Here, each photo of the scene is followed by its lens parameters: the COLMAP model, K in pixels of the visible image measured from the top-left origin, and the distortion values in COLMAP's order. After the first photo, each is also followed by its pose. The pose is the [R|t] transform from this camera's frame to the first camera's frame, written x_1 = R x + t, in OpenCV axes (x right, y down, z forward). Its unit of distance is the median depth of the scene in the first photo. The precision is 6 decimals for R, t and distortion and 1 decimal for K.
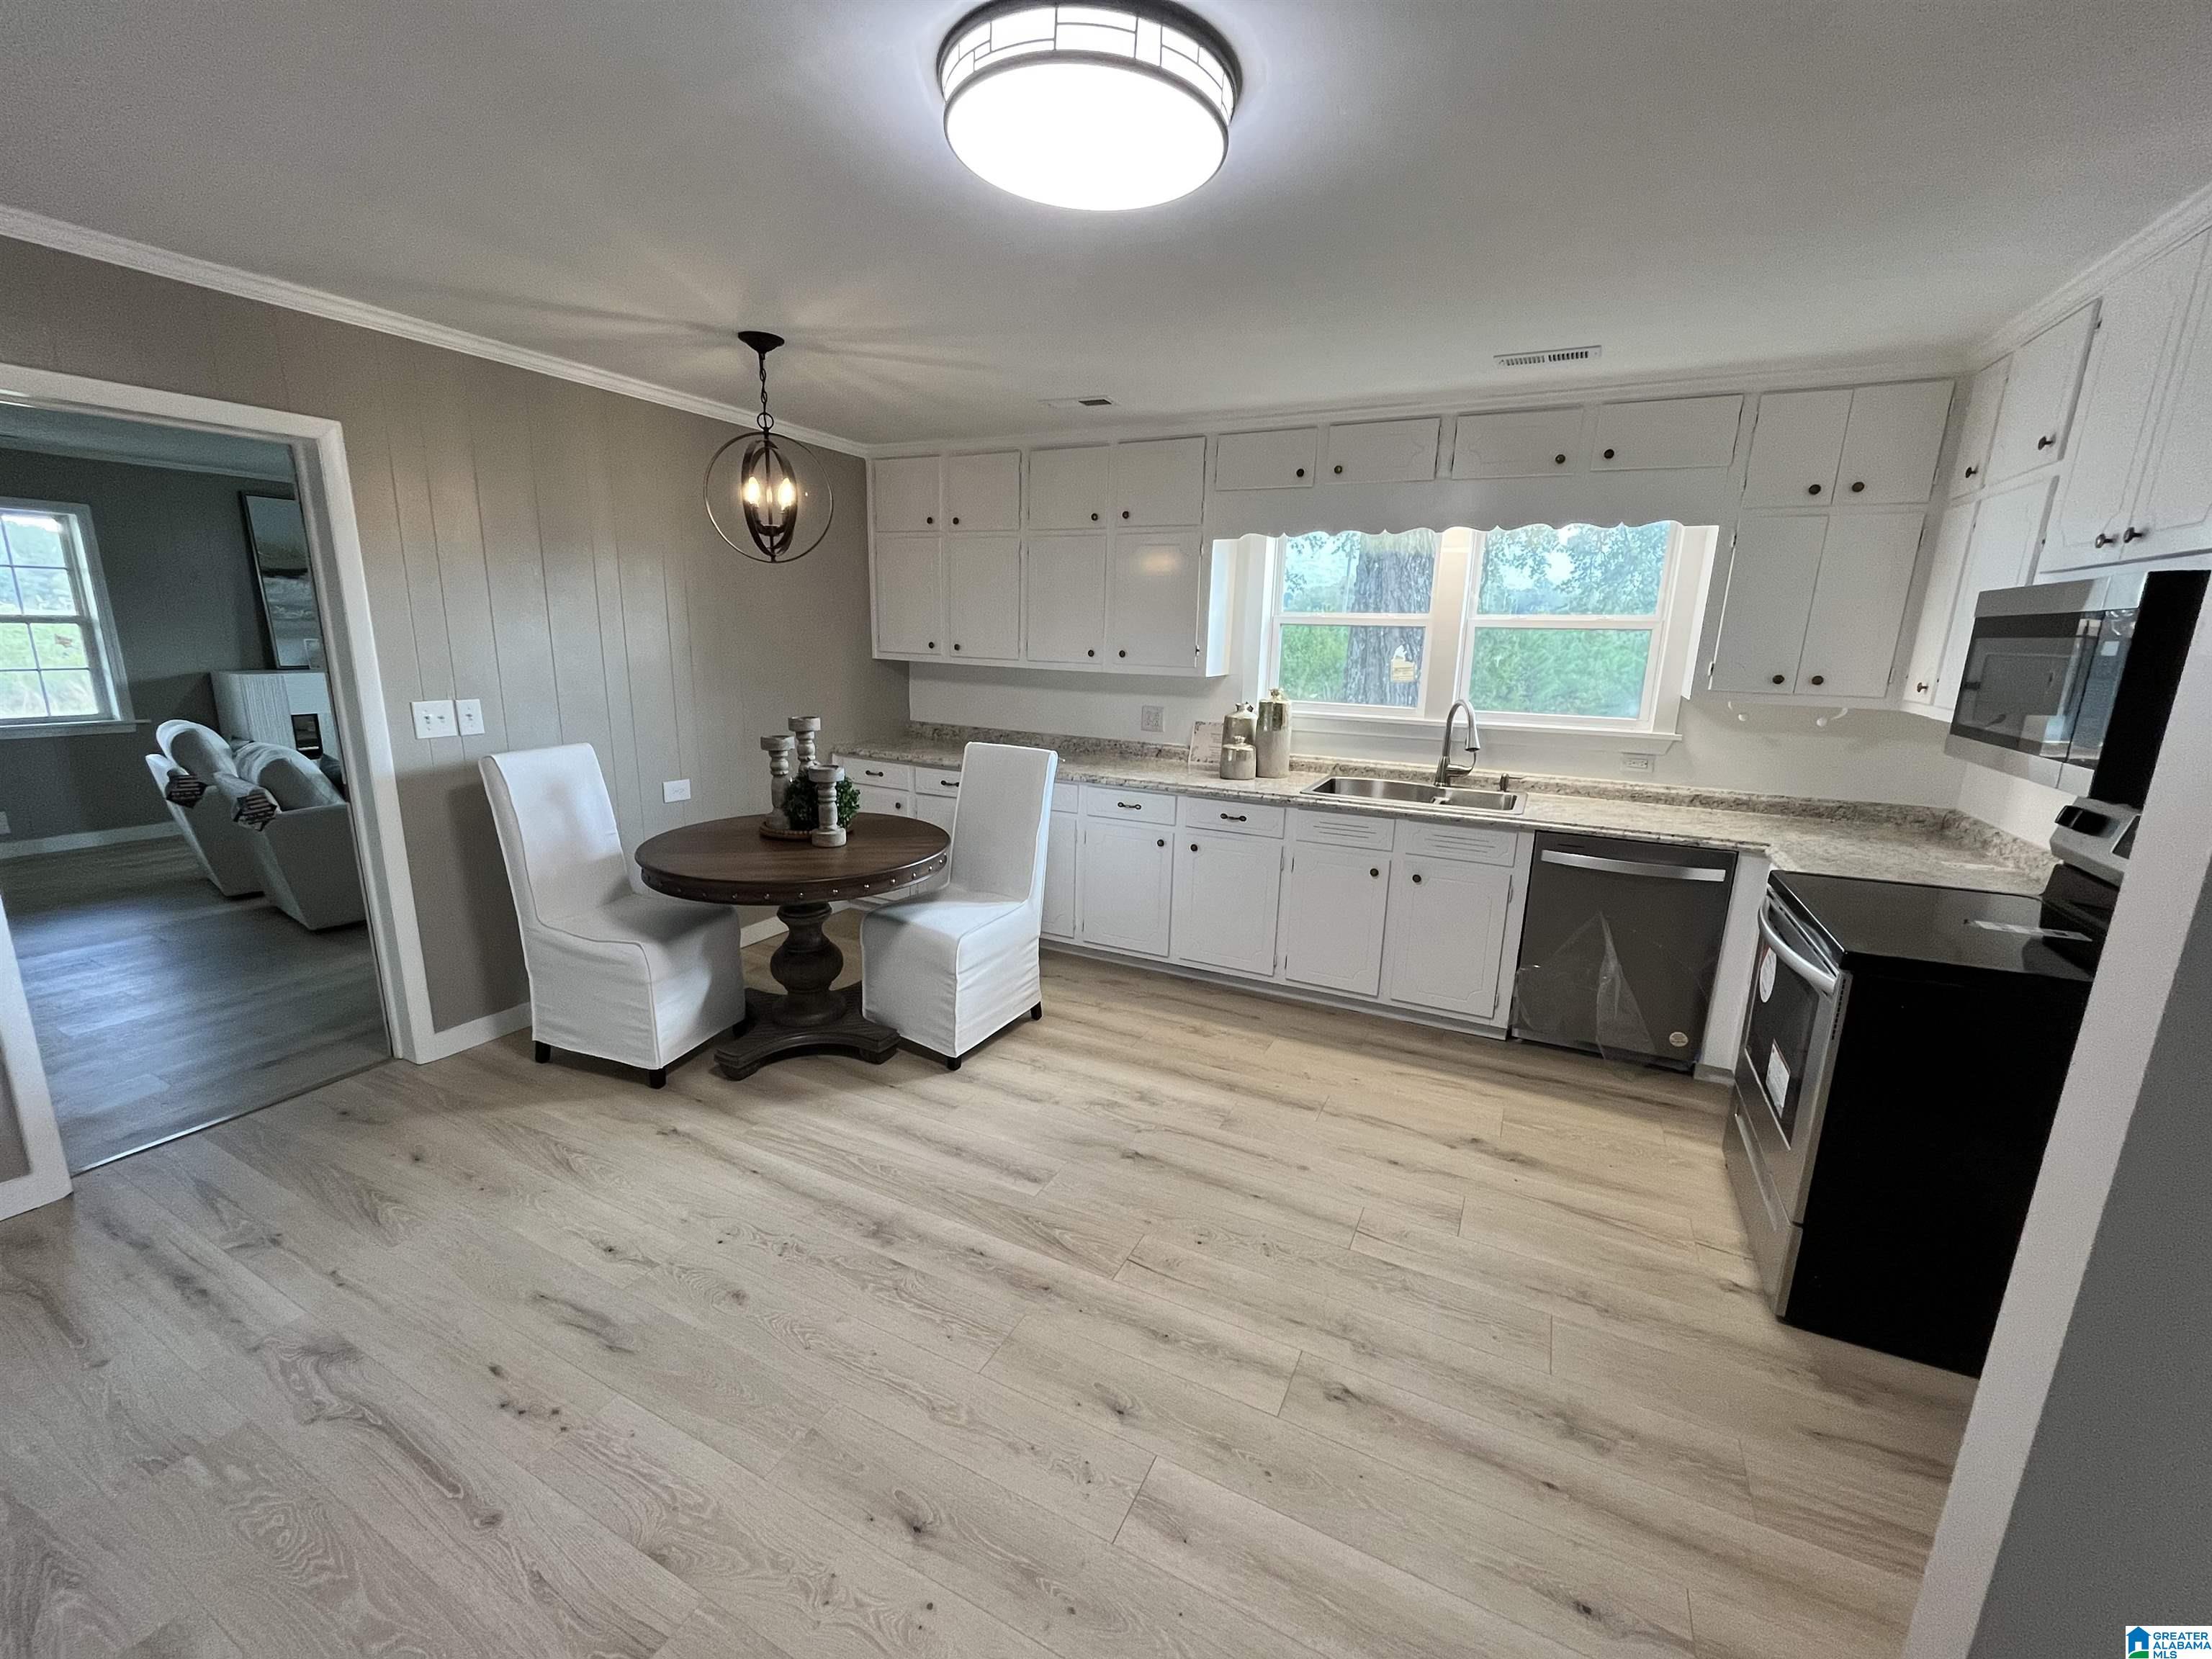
lens RADIAL K [[894.1, 0, 1090.5], [0, 894.1, 830.6], [0, 0, 1]] dist [0.000995, 0.000528]
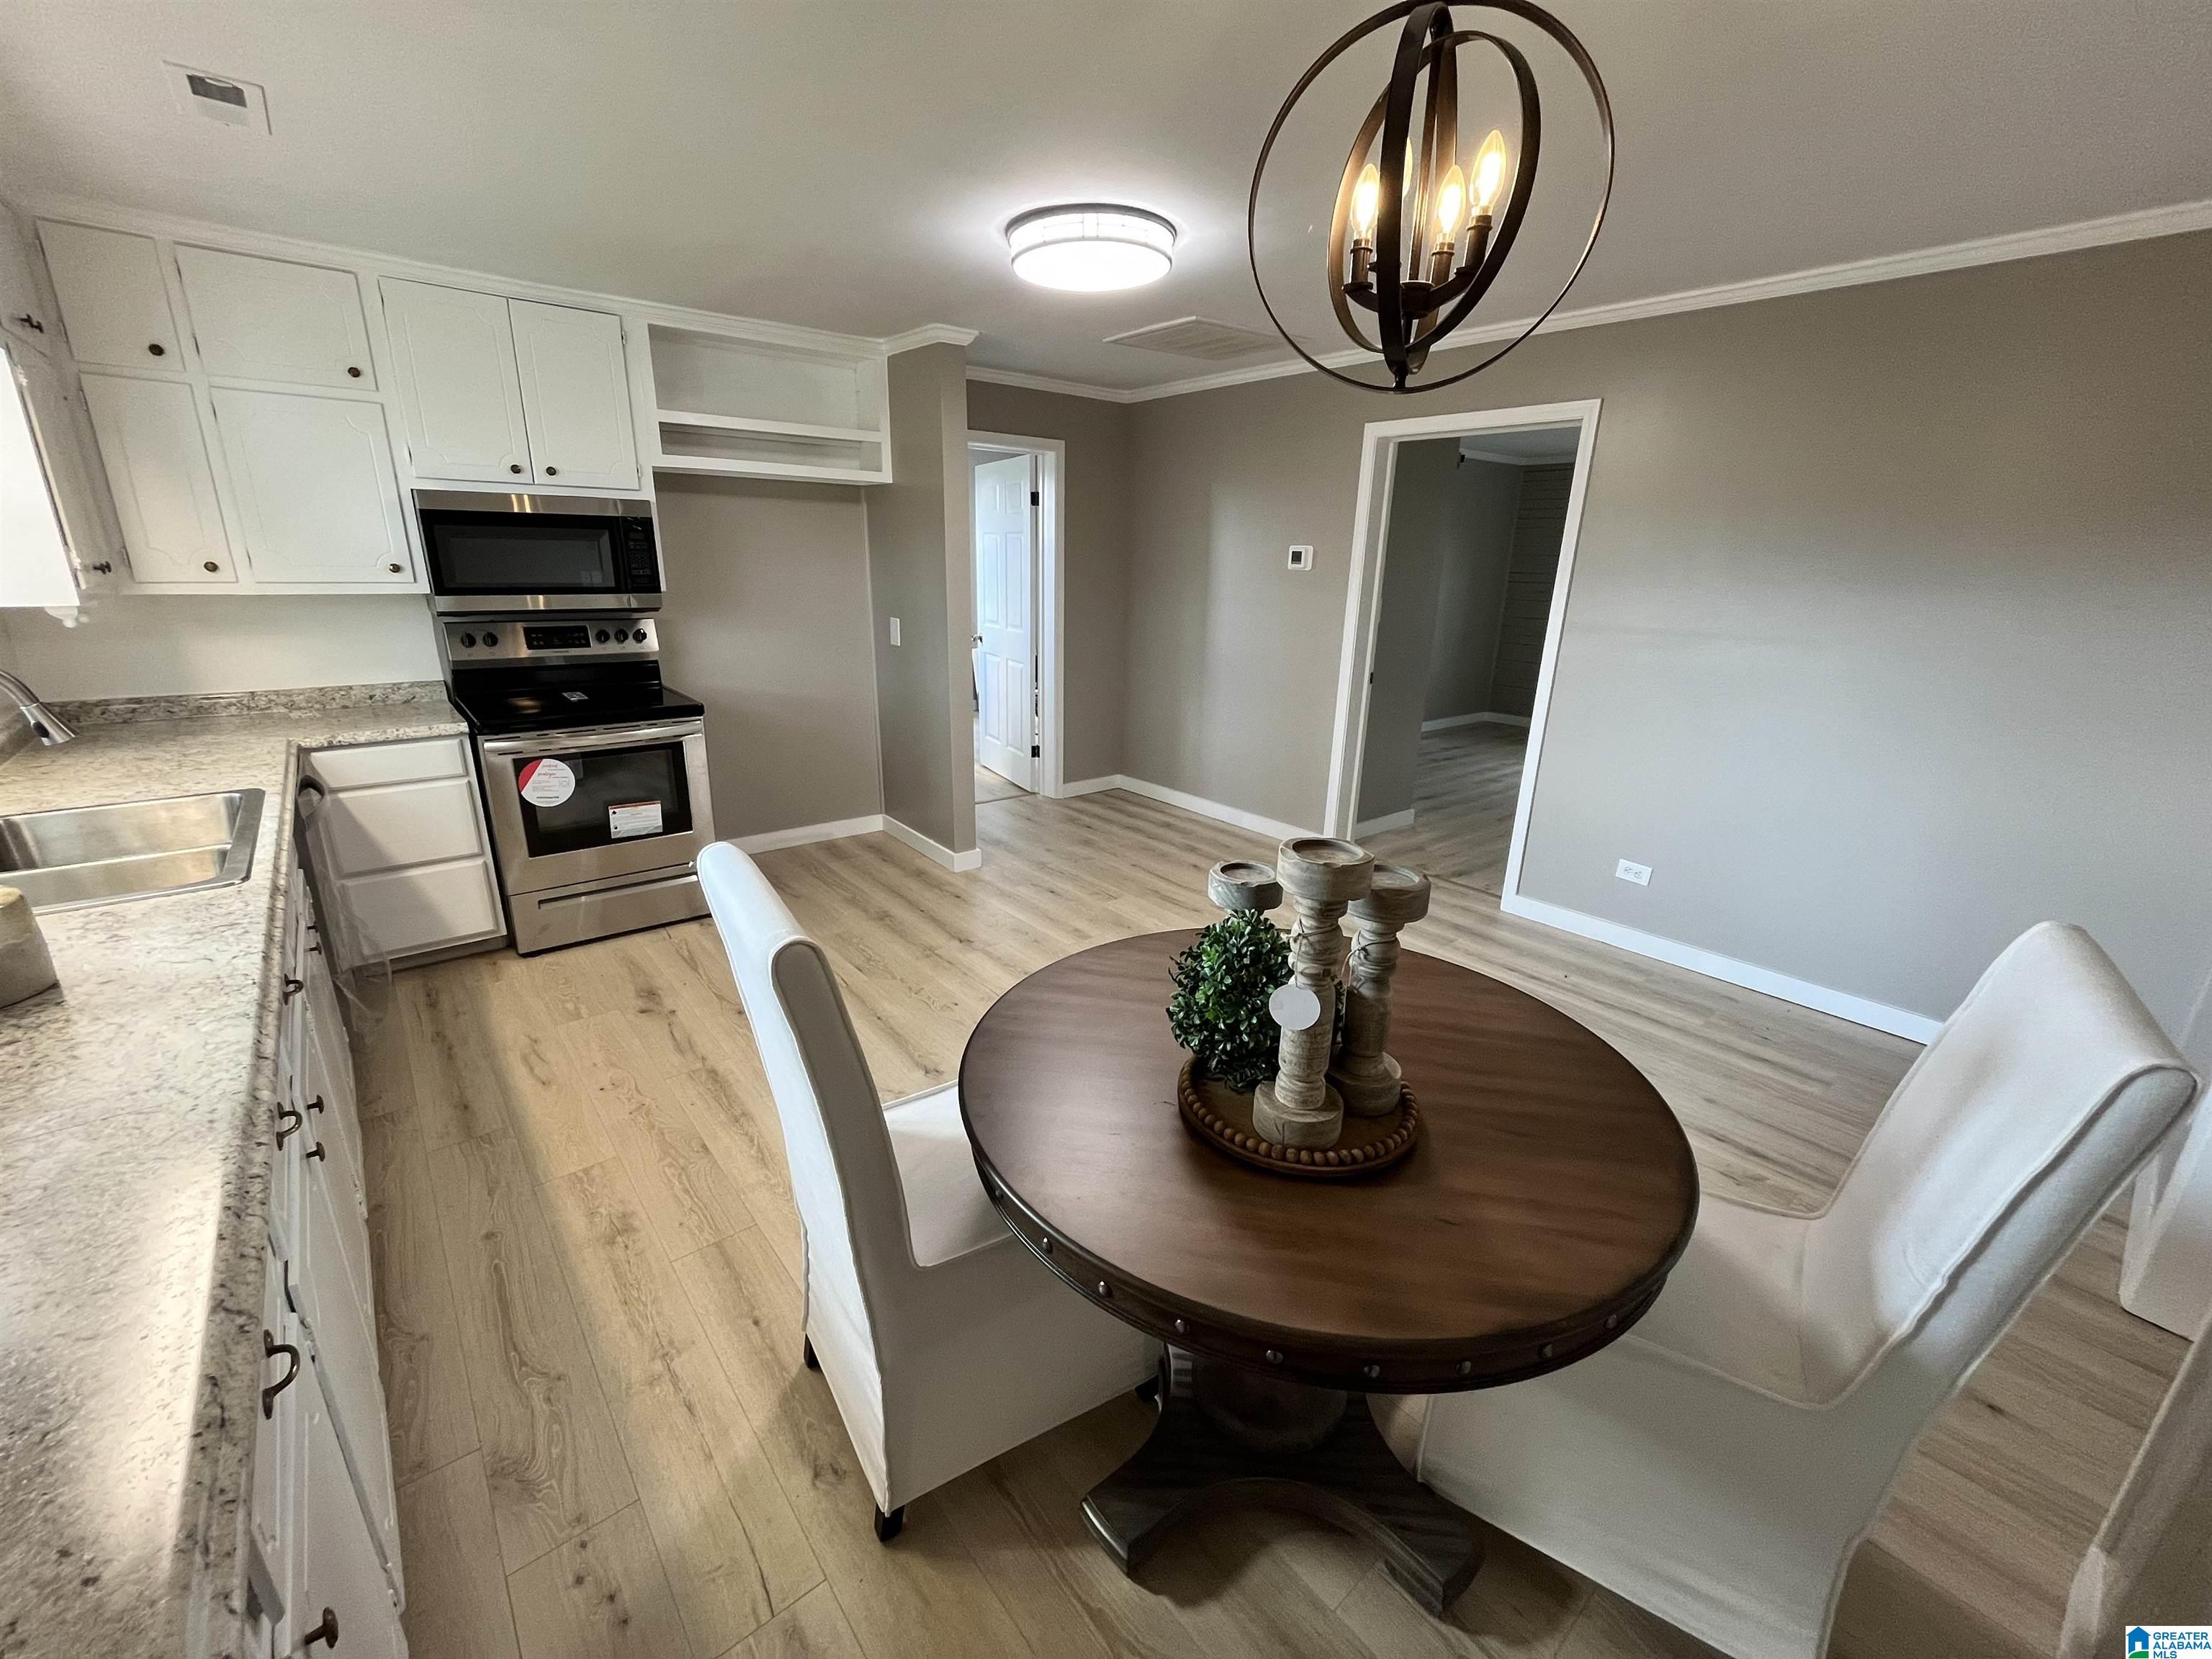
lens RADIAL K [[894.1, 0, 1090.5], [0, 894.1, 830.6], [0, 0, 1]] dist [0.000995, 0.000528]
pose [[-0.922414, -0.144270, 0.358243, -0.404166], [0.052286, 0.872414, 0.485962, -0.325475], [-0.382646, 0.466990, -0.797184, 1.483034]]
